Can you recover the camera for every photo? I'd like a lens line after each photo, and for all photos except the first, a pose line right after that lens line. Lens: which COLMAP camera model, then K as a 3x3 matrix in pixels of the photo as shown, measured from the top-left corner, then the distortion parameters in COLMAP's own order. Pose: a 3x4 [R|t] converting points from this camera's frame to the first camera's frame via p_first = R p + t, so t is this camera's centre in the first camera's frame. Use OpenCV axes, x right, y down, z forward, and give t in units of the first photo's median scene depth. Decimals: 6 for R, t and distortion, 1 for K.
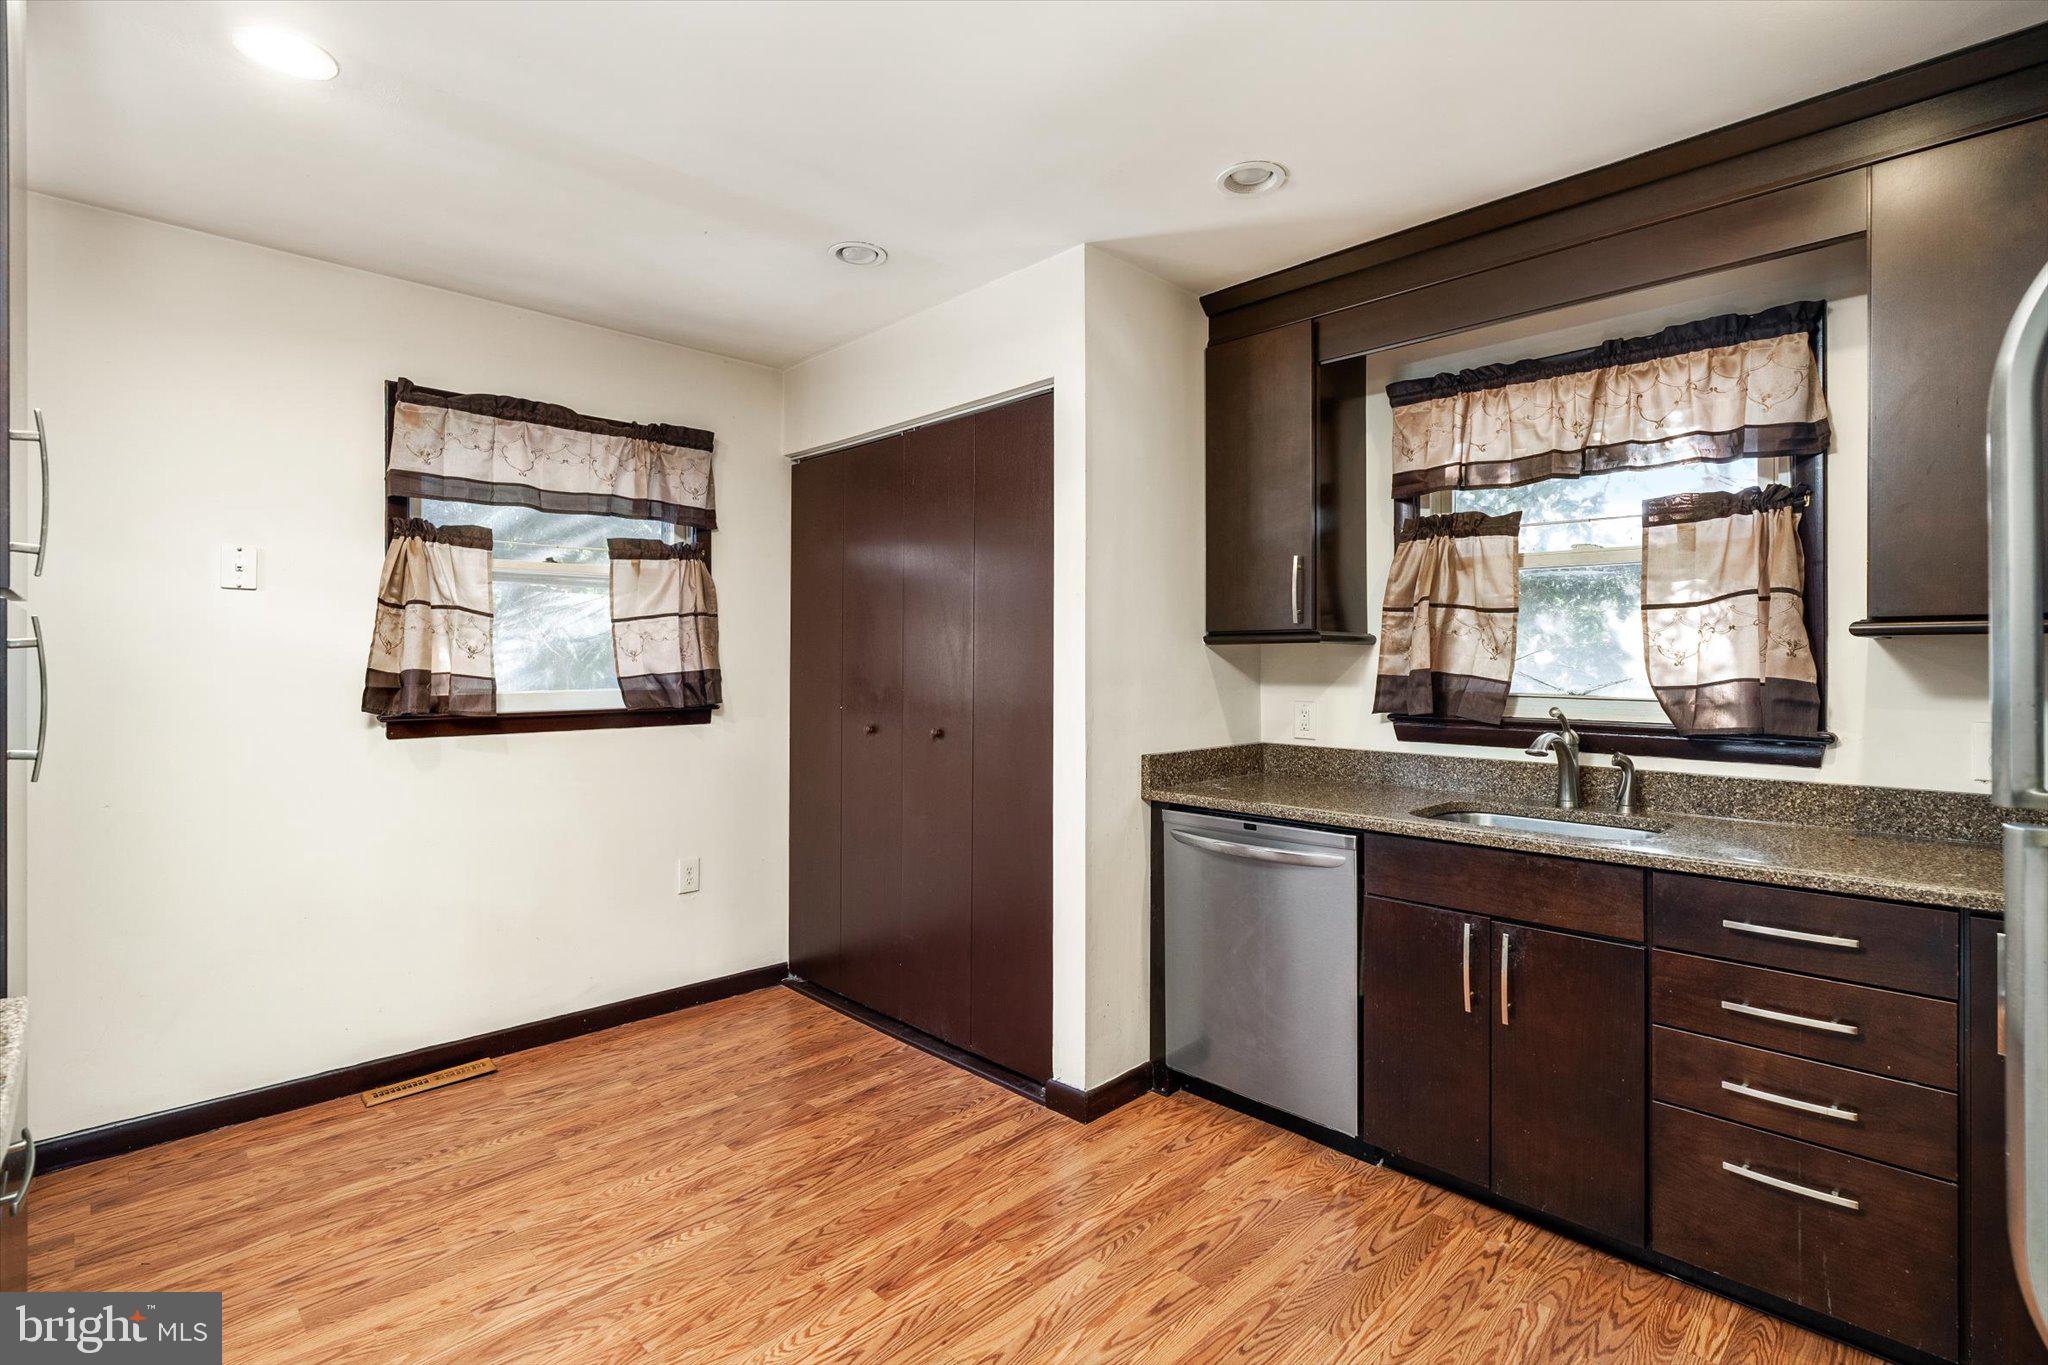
lens RADIAL K [[969.3, 0, 1024.0], [0, 969.3, 668.0], [0, 0, 1]] dist [-0.000399, -0.000020]
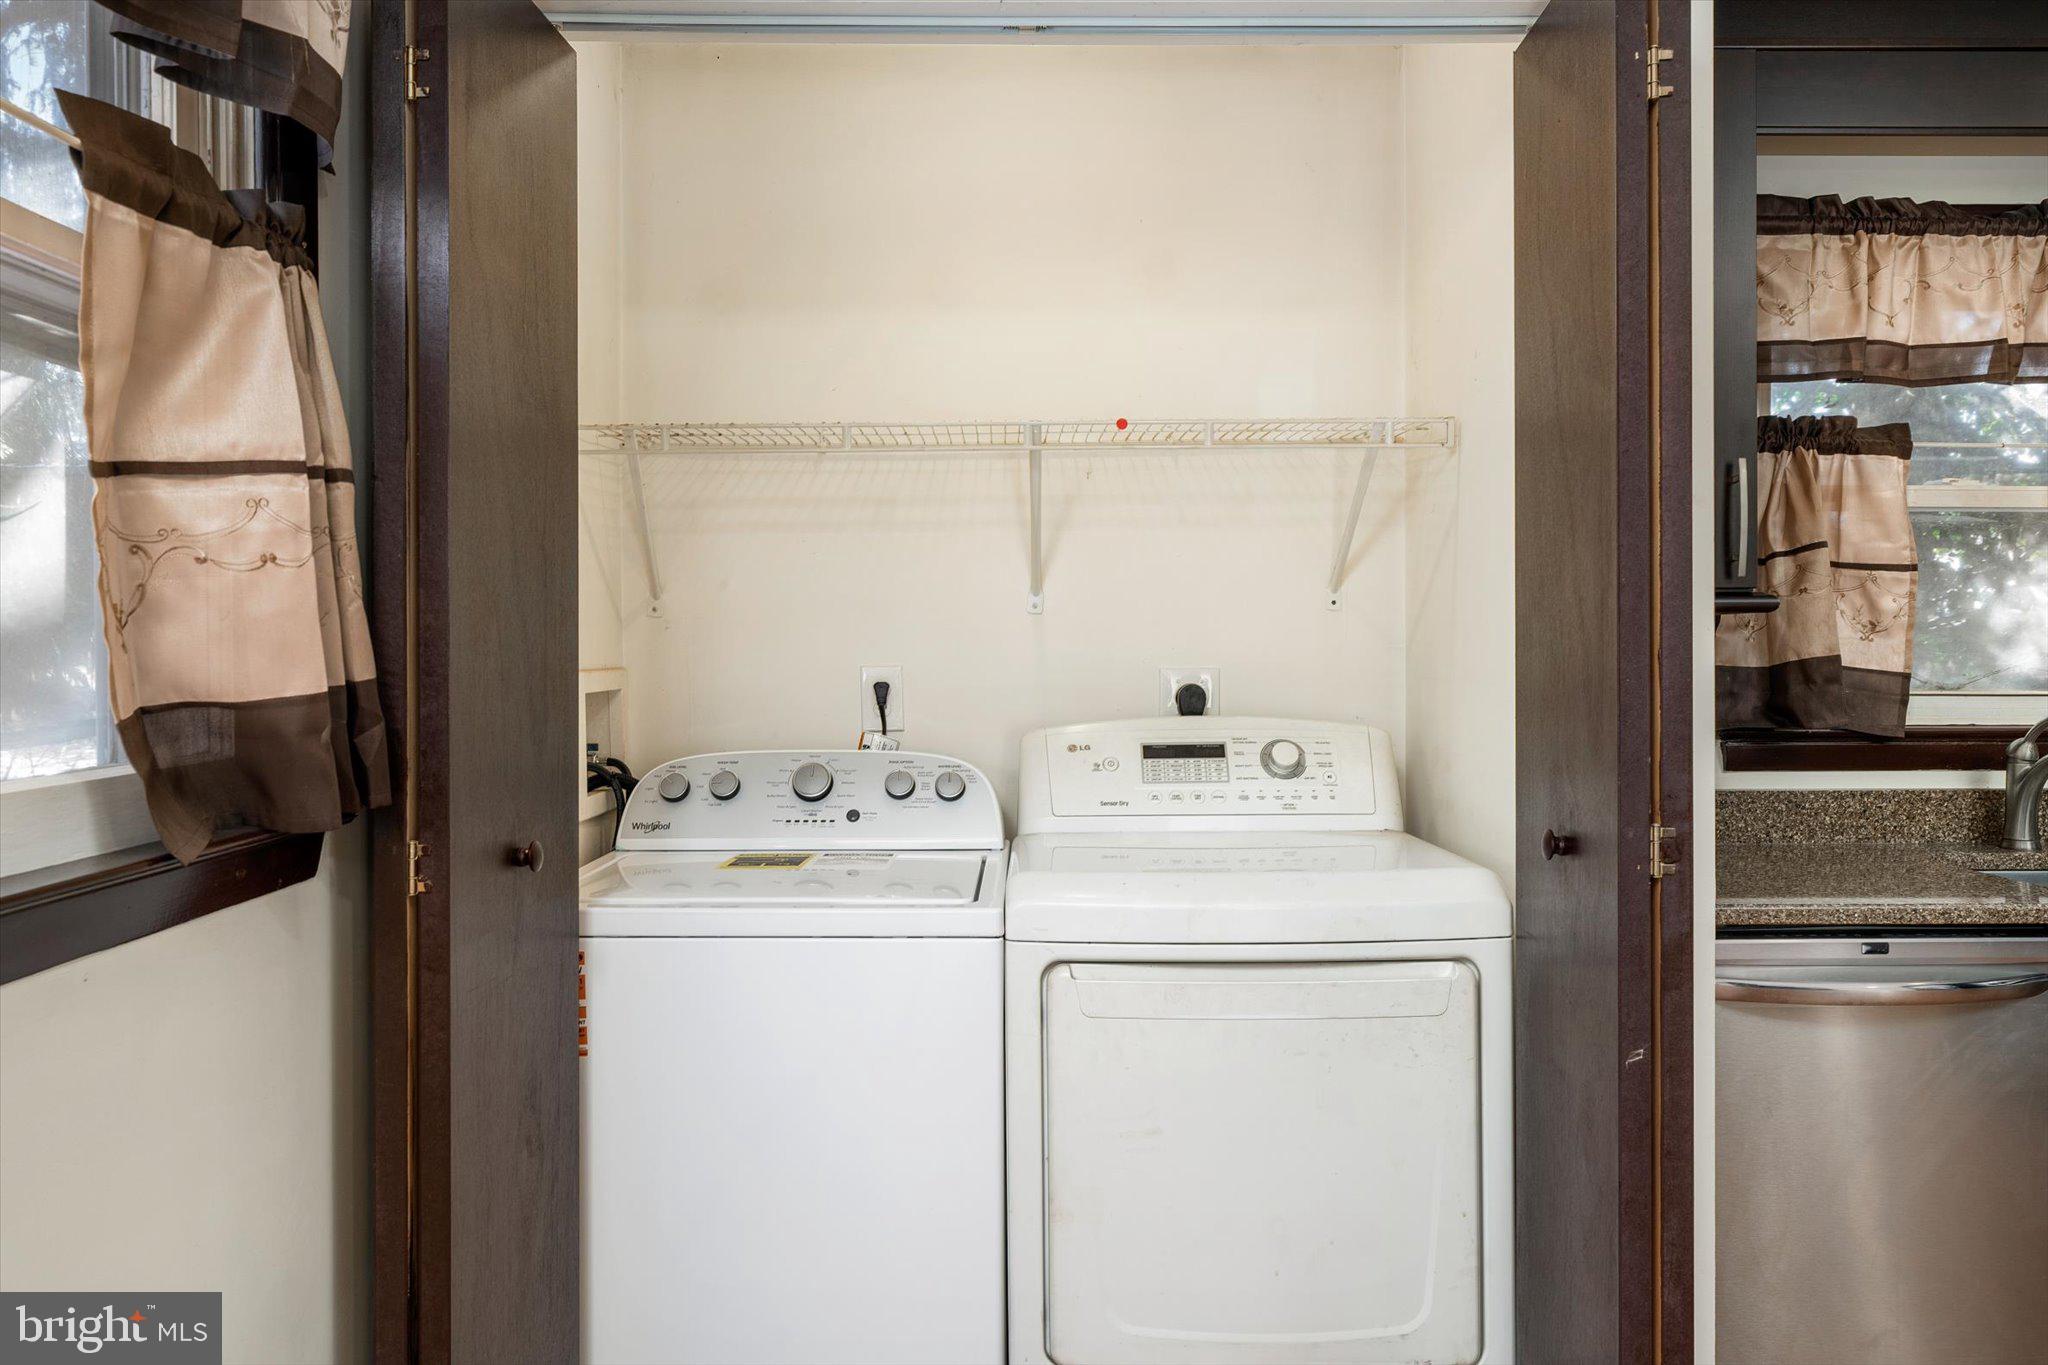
lens RADIAL K [[1350.9, 0, 1023.3], [0, 1350.9, 674.9], [0, 0, 1]] dist [0.003627, 0.001142]
pose [[0.707081, -0.014674, 0.706980, -0.587947], [0.015009, 0.999871, 0.005743, 0.000537], [-0.706973, 0.006550, 0.707210, 0.749263]]
